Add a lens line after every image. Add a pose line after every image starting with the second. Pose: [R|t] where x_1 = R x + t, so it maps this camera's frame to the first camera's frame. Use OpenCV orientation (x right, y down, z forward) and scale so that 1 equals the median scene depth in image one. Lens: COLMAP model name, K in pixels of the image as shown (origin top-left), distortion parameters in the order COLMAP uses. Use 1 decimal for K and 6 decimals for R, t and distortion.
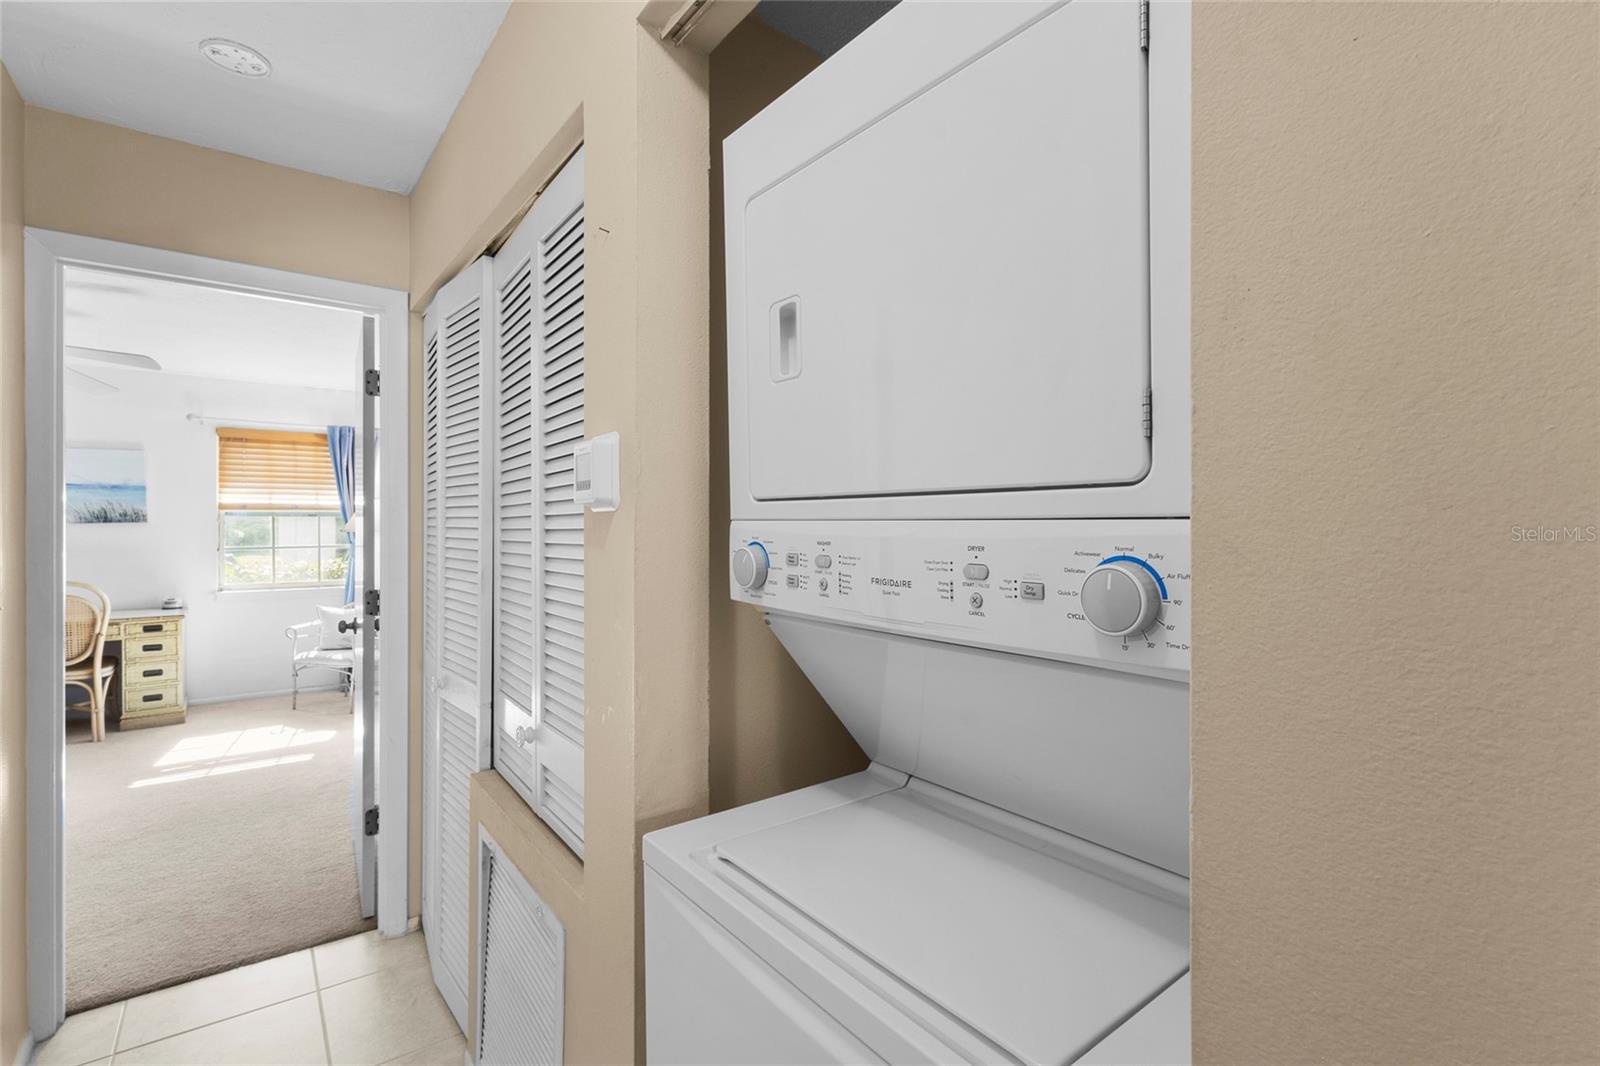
lens RADIAL K [[737.6, 0, 796.2], [0, 737.6, 528.6], [0, 0, 1]] dist [0.001618, 0.001108]
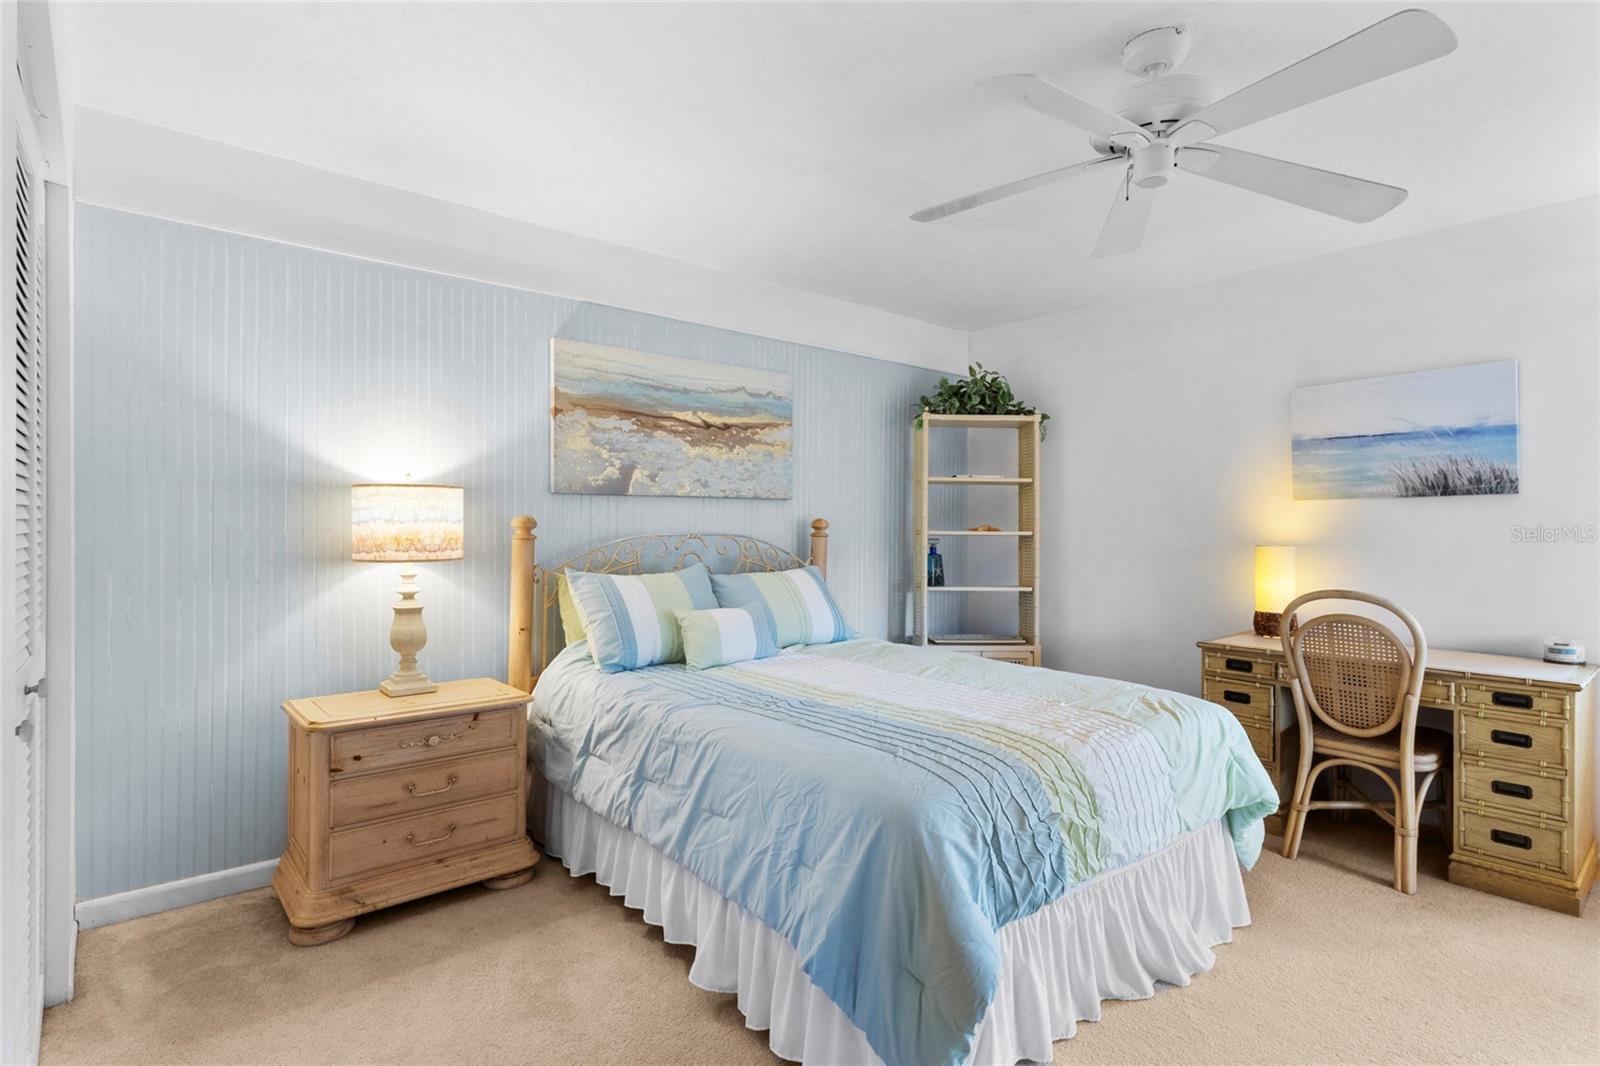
lens RADIAL K [[805.9, 0, 800.0], [0, 805.9, 533.0], [0, 0, 1]] dist [0.026347, 0.000414]
pose [[0.064767, 0.011460, -0.997835, -0.345205], [-0.007906, 0.999909, 0.010970, 0.019133], [0.997869, 0.007178, 0.064852, 0.479062]]
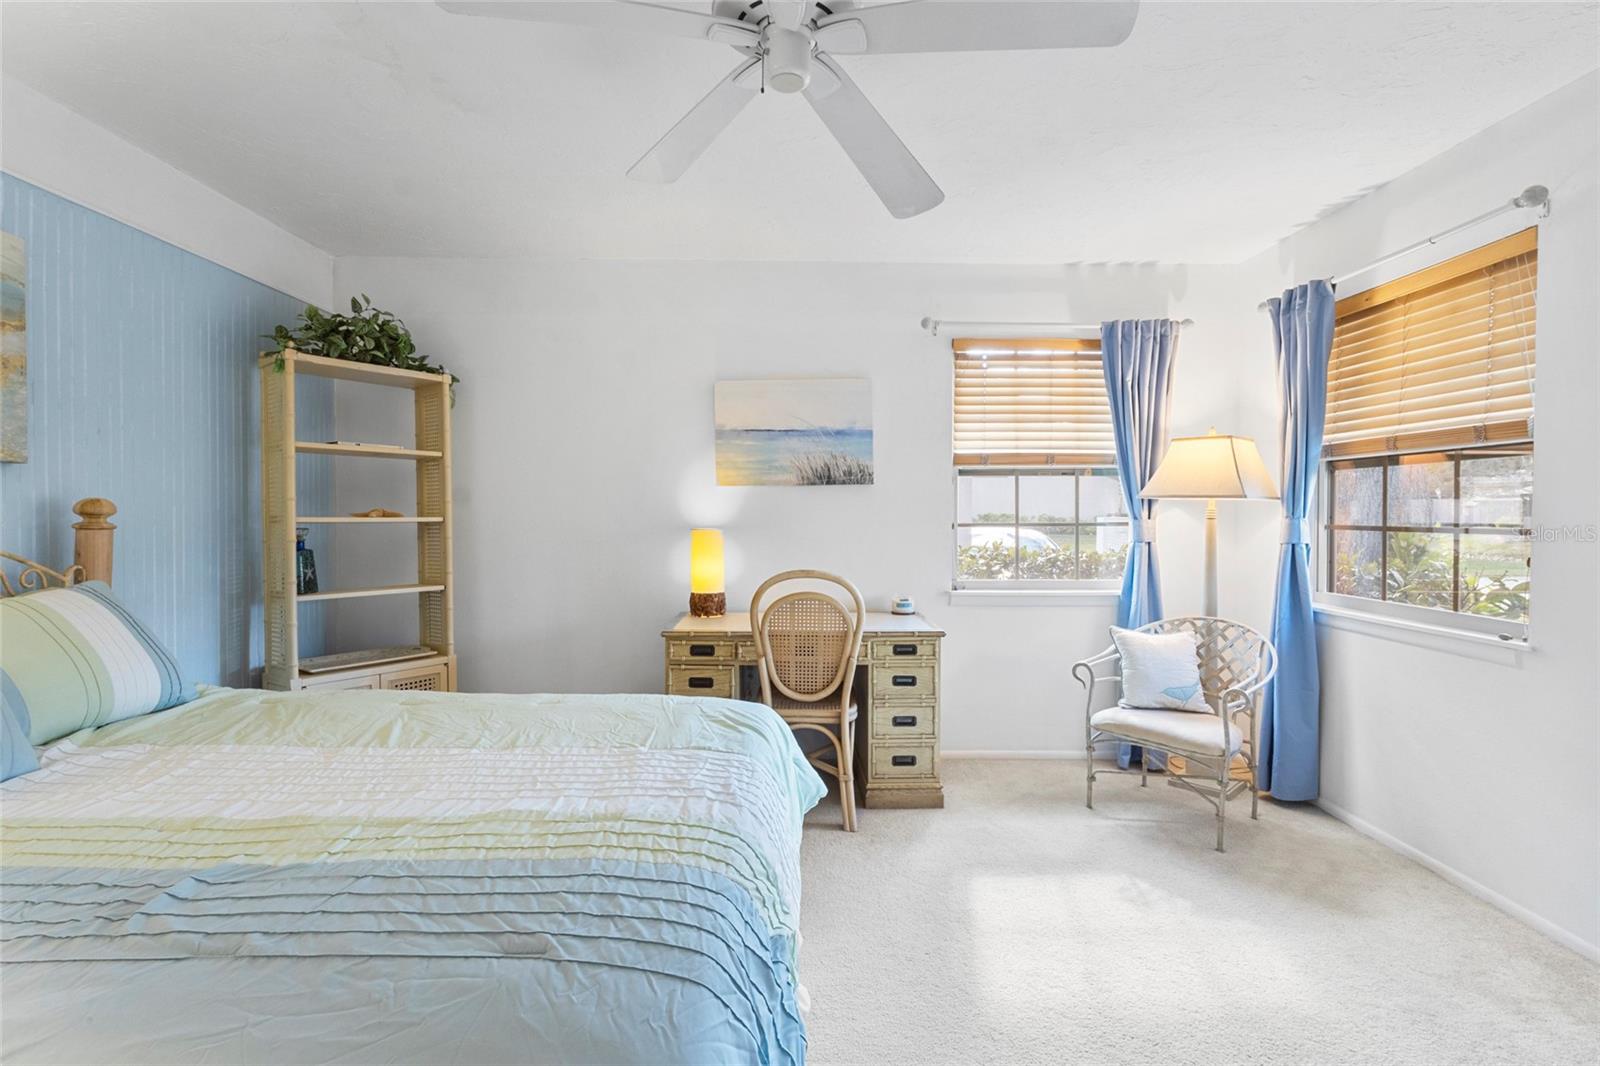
lens RADIAL K [[740.1, 0, 796.5], [0, 740.1, 520.6], [0, 0, 1]] dist [0.002064, 0.001221]
pose [[0.808941, 0.011590, -0.587776, -0.575573], [-0.005875, 0.999915, 0.011631, 0.018856], [0.587861, -0.005956, 0.808940, 0.438308]]
